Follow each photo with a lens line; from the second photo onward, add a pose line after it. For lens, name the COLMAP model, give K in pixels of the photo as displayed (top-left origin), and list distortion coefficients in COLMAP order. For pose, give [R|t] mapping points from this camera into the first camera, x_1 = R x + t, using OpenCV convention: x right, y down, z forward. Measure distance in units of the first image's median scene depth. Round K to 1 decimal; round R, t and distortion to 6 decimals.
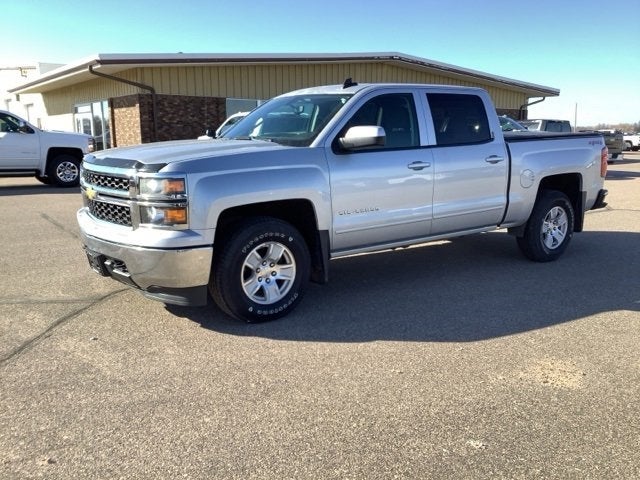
lens RADIAL K [[576.5, 0, 320.0], [0, 576.5, 240.0], [0, 0, 1]] dist [0.092272, -0.163479]
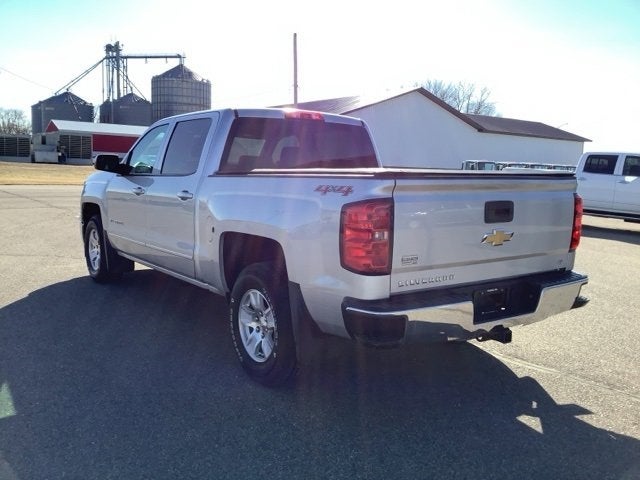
lens RADIAL K [[576.5, 0, 320.0], [0, 576.5, 240.0], [0, 0, 1]] dist [0.092272, -0.163479]
pose [[0.004920, 0.122698, -0.992432, 1.386821], [-0.210732, 0.970284, 0.118915, -0.267823], [0.977532, 0.208552, 0.030630, 1.464360]]
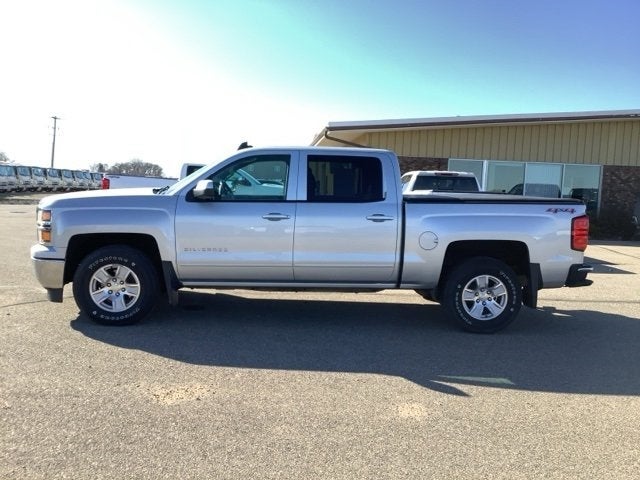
lens RADIAL K [[576.5, 0, 320.0], [0, 576.5, 240.0], [0, 0, 1]] dist [0.092272, -0.163479]
pose [[0.851735, 0.080508, -0.517751, 0.928465], [-0.131937, 0.989240, -0.063223, -0.026567], [0.507090, 0.122160, 0.853192, 0.095190]]
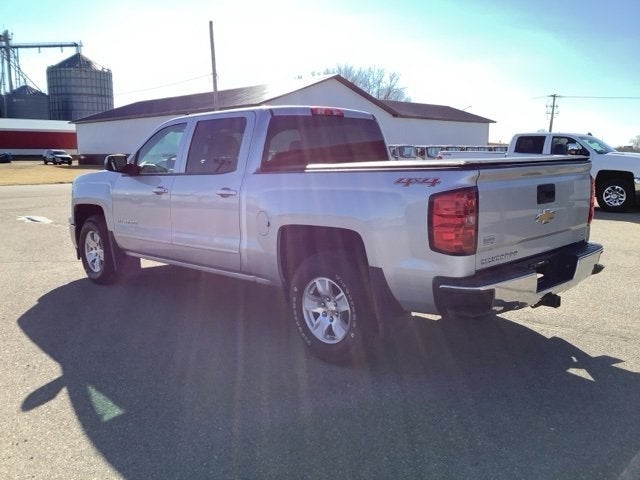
lens RADIAL K [[576.5, 0, 320.0], [0, 576.5, 240.0], [0, 0, 1]] dist [0.092272, -0.163479]
pose [[0.159297, 0.138804, -0.977424, 1.436336], [-0.170184, 0.979106, 0.111307, -0.235472], [0.972452, 0.148611, 0.179590, 1.239913]]
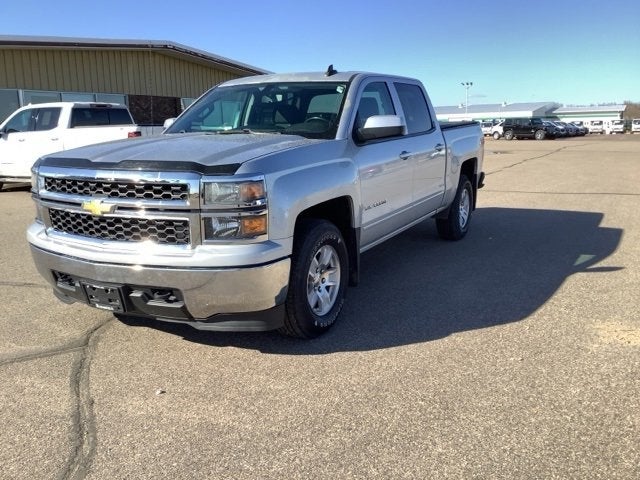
lens RADIAL K [[576.5, 0, 320.0], [0, 576.5, 240.0], [0, 0, 1]] dist [0.092272, -0.163479]
pose [[0.900163, -0.102252, 0.423380, -0.445835], [0.097336, 0.994695, 0.033282, -0.034362], [-0.424537, 0.011251, 0.905340, 0.176146]]
